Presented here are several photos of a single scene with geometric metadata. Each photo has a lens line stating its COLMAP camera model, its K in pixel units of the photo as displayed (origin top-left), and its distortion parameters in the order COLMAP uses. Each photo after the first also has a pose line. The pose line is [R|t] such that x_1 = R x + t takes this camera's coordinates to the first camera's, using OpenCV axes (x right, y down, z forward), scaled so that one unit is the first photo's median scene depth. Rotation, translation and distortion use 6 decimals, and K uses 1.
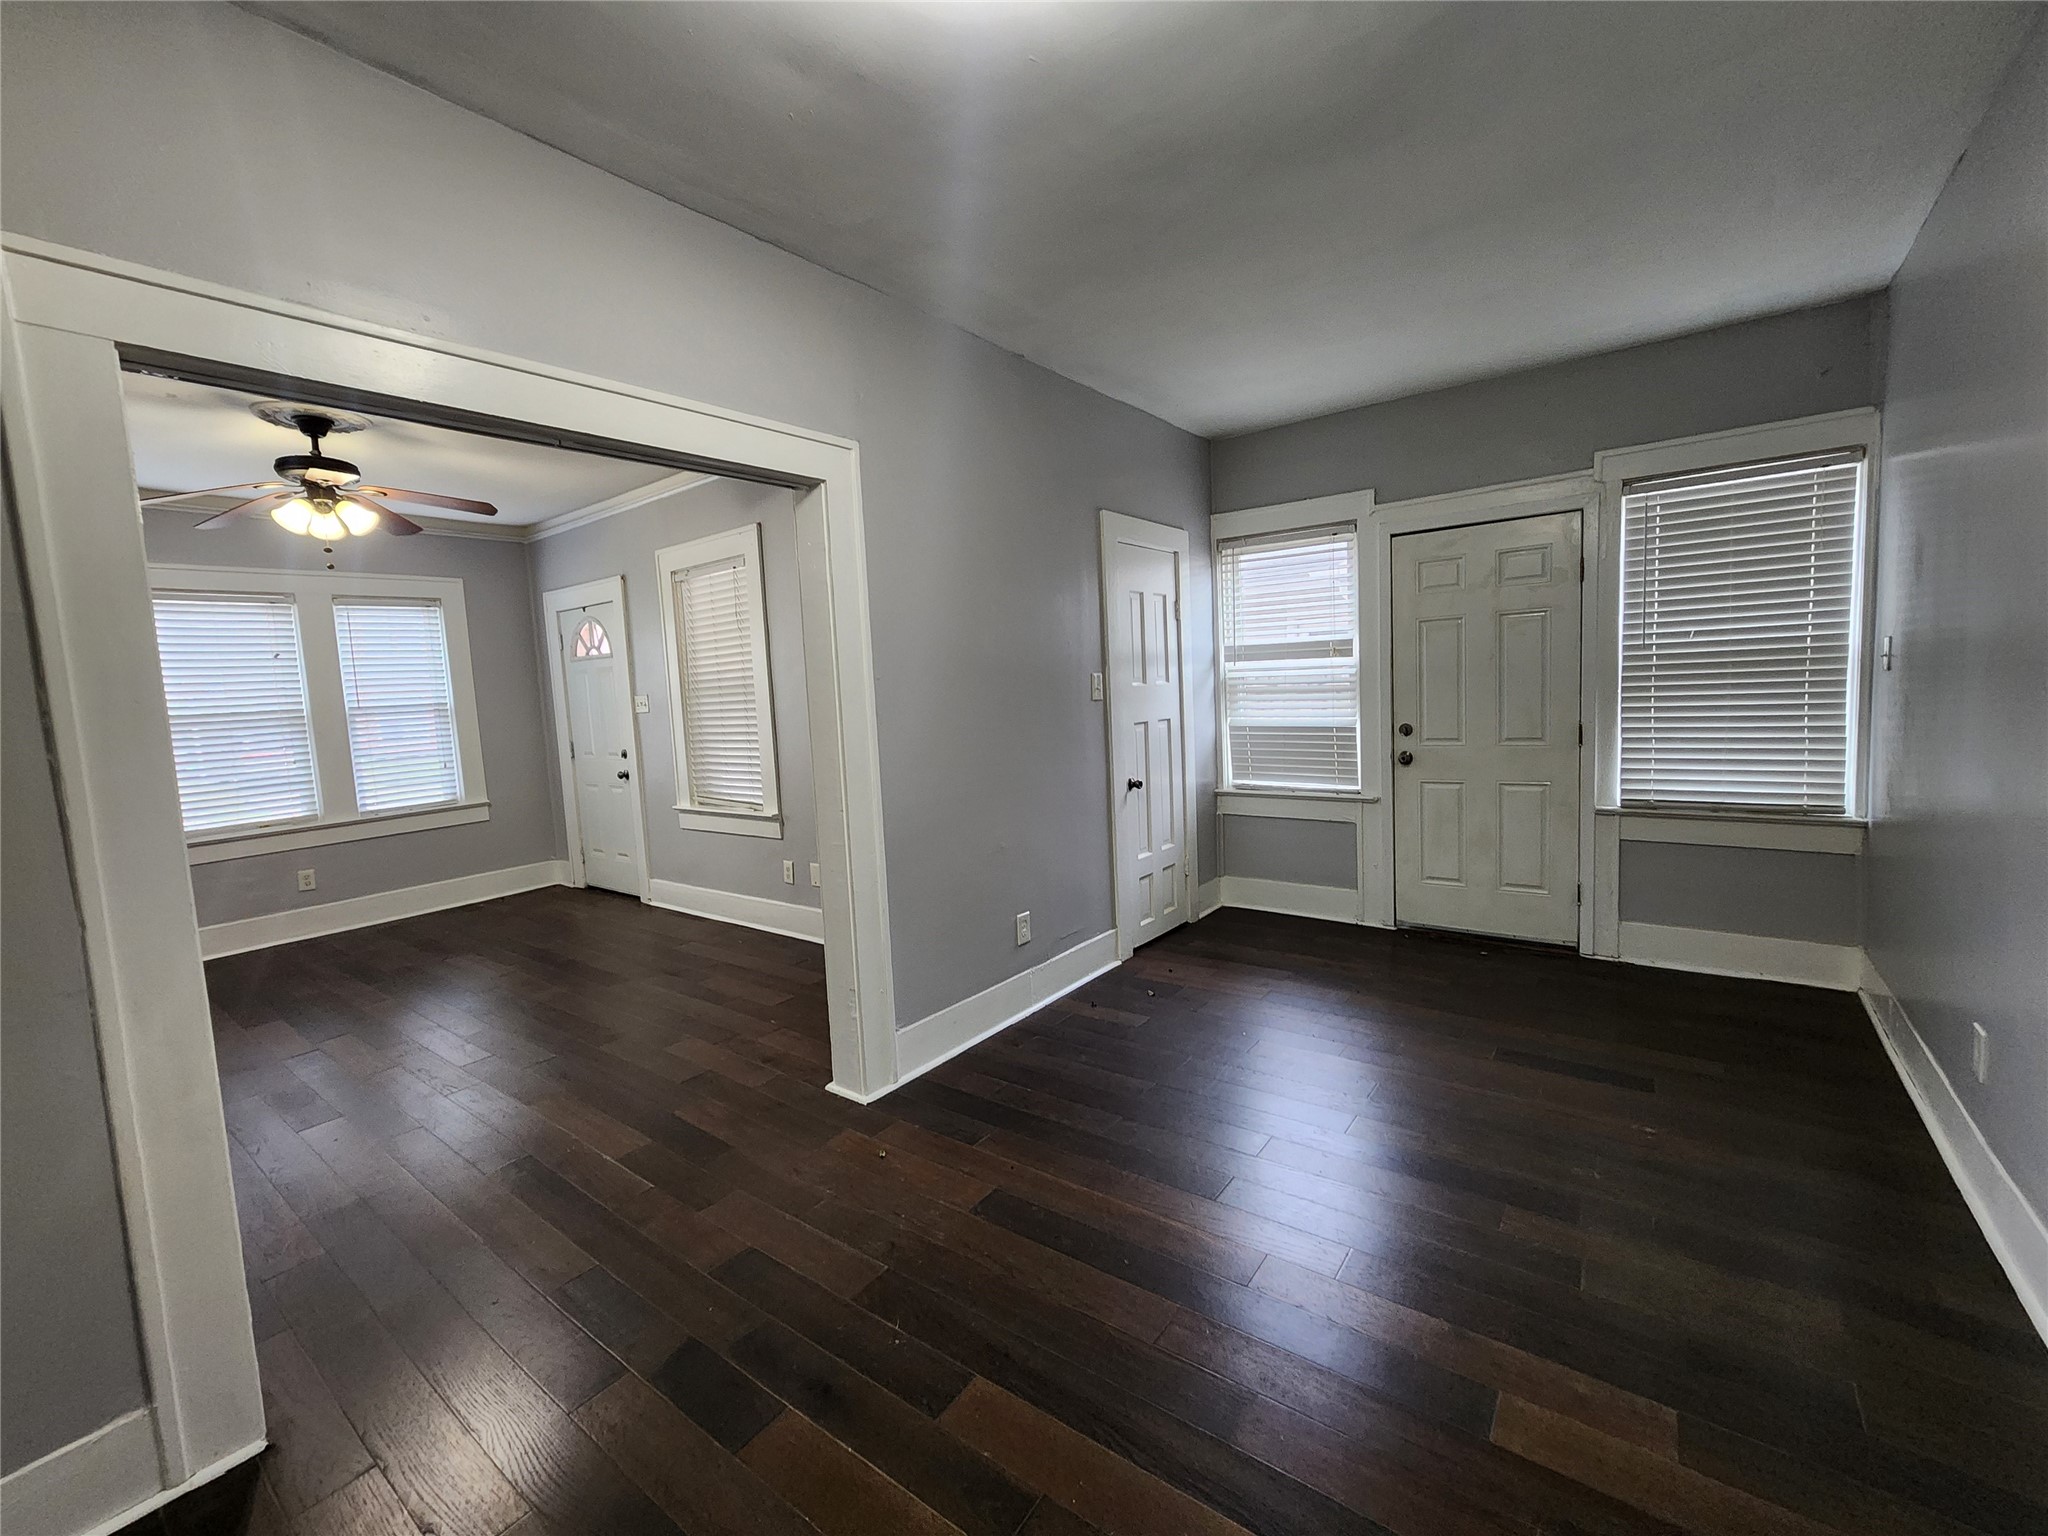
lens RADIAL K [[844.7, 0, 1021.3], [0, 844.7, 759.7], [0, 0, 1]] dist [0.001770, 0.000003]
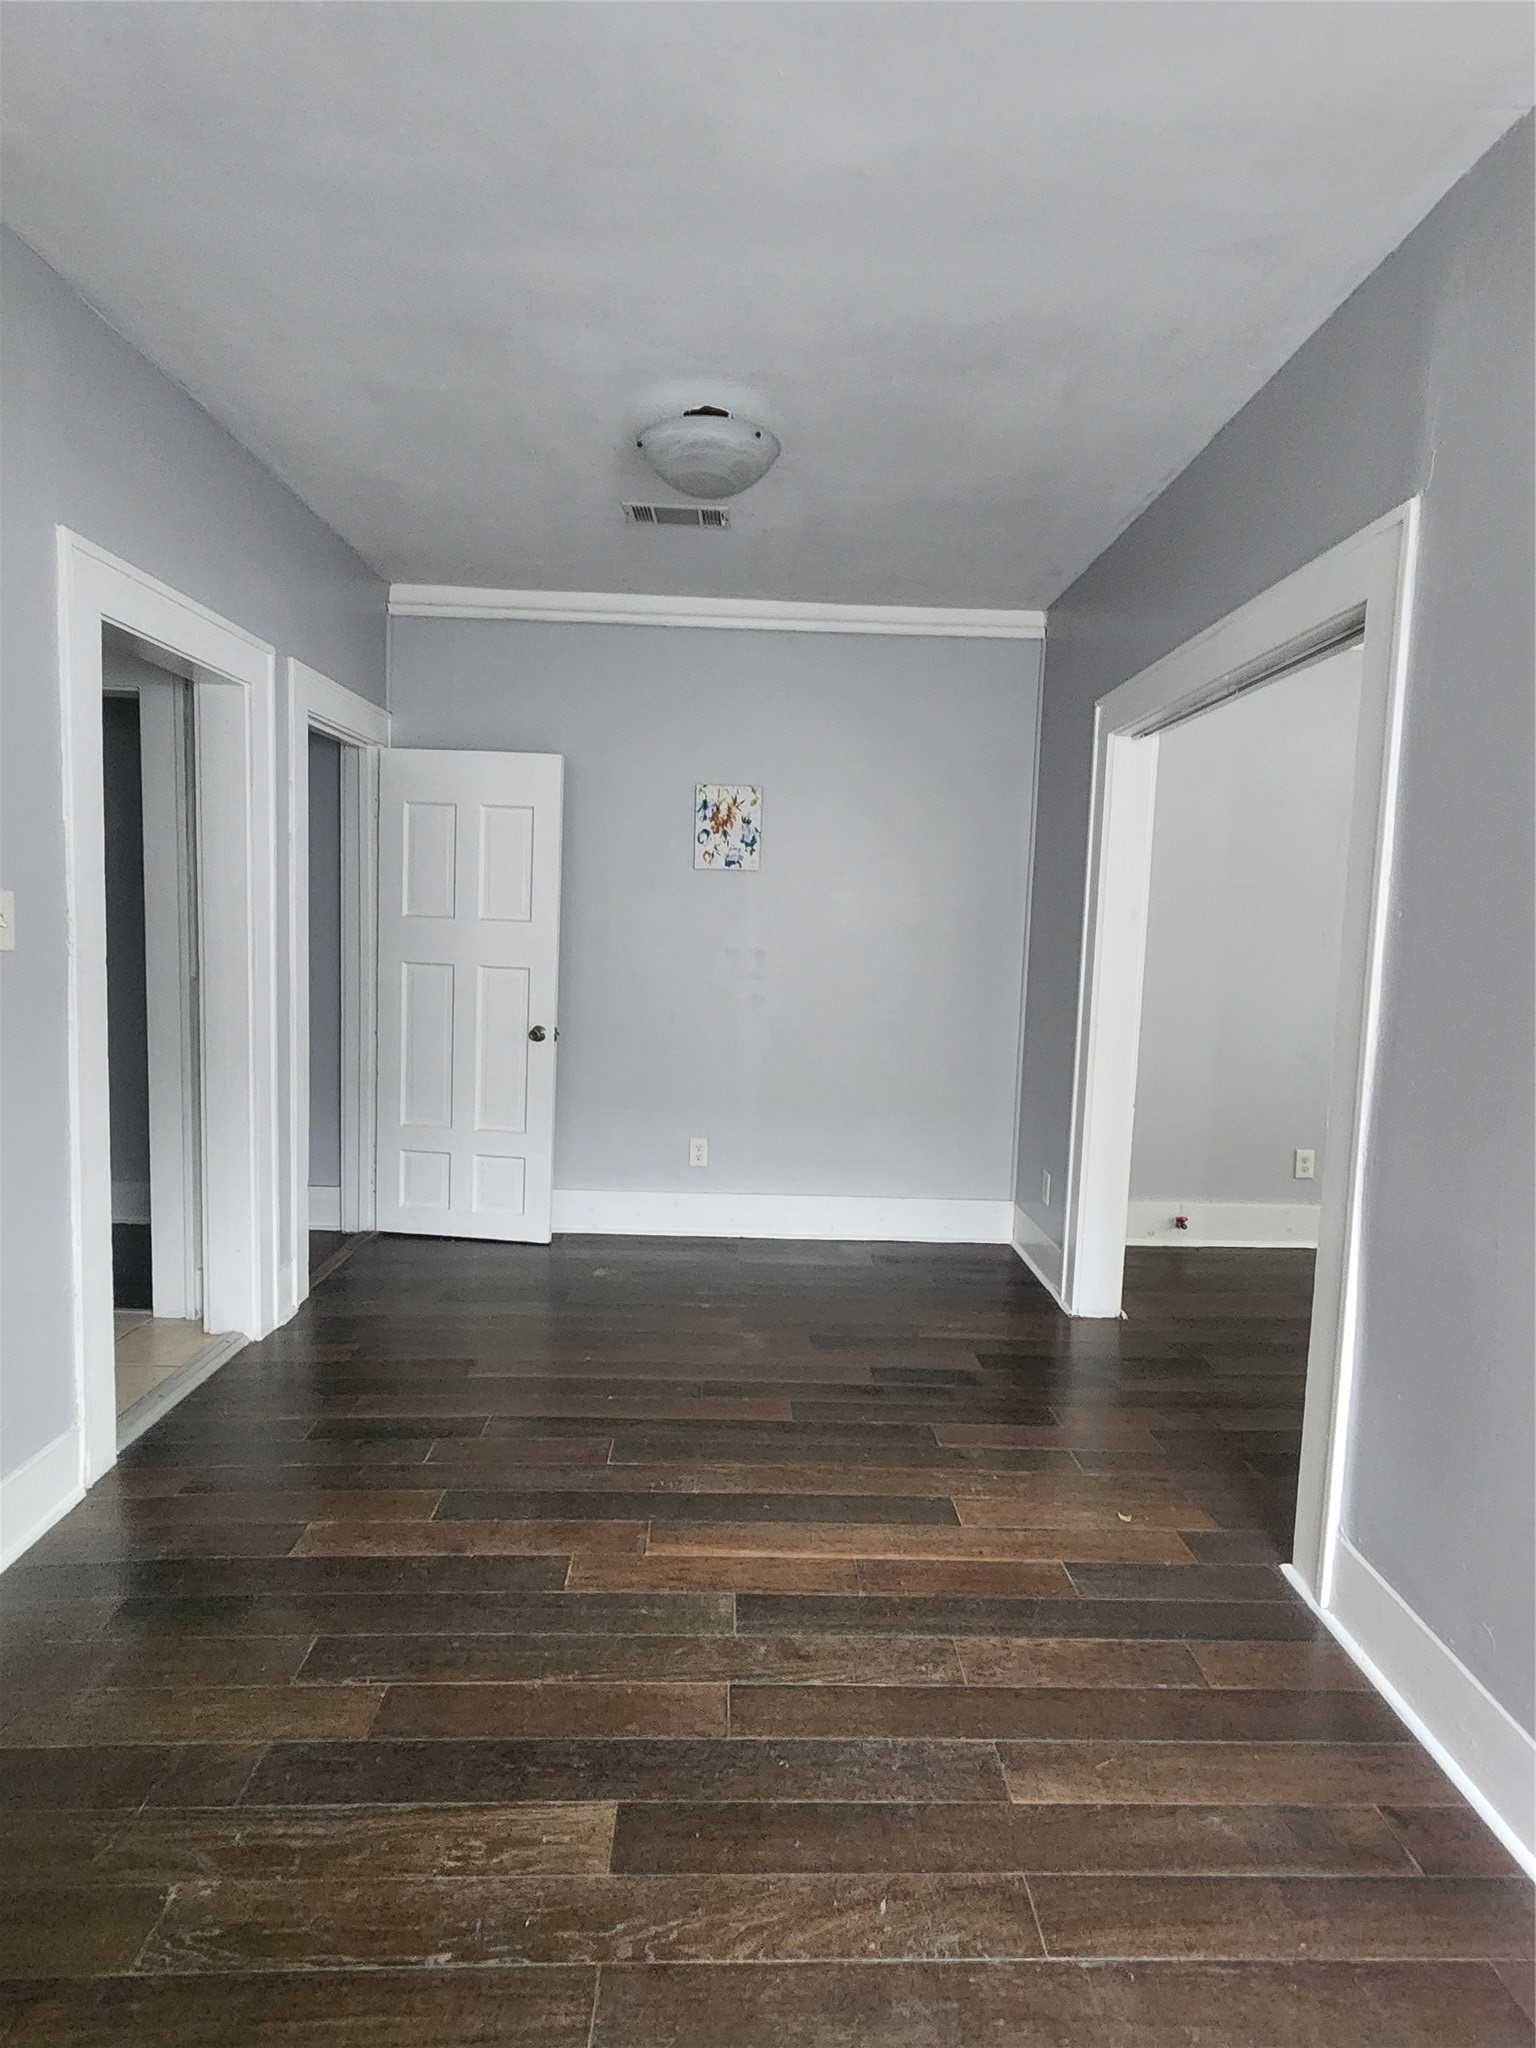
lens RADIAL K [[1057.6, 0, 771.2], [0, 1057.6, 1022.3], [0, 0, 1]] dist [0.000657, 0.000085]
pose [[-0.778211, 0.079778, -0.622916, 0.500474], [-0.054273, 0.979644, 0.193268, -0.123025], [0.625654, 0.184211, -0.758039, 1.080654]]
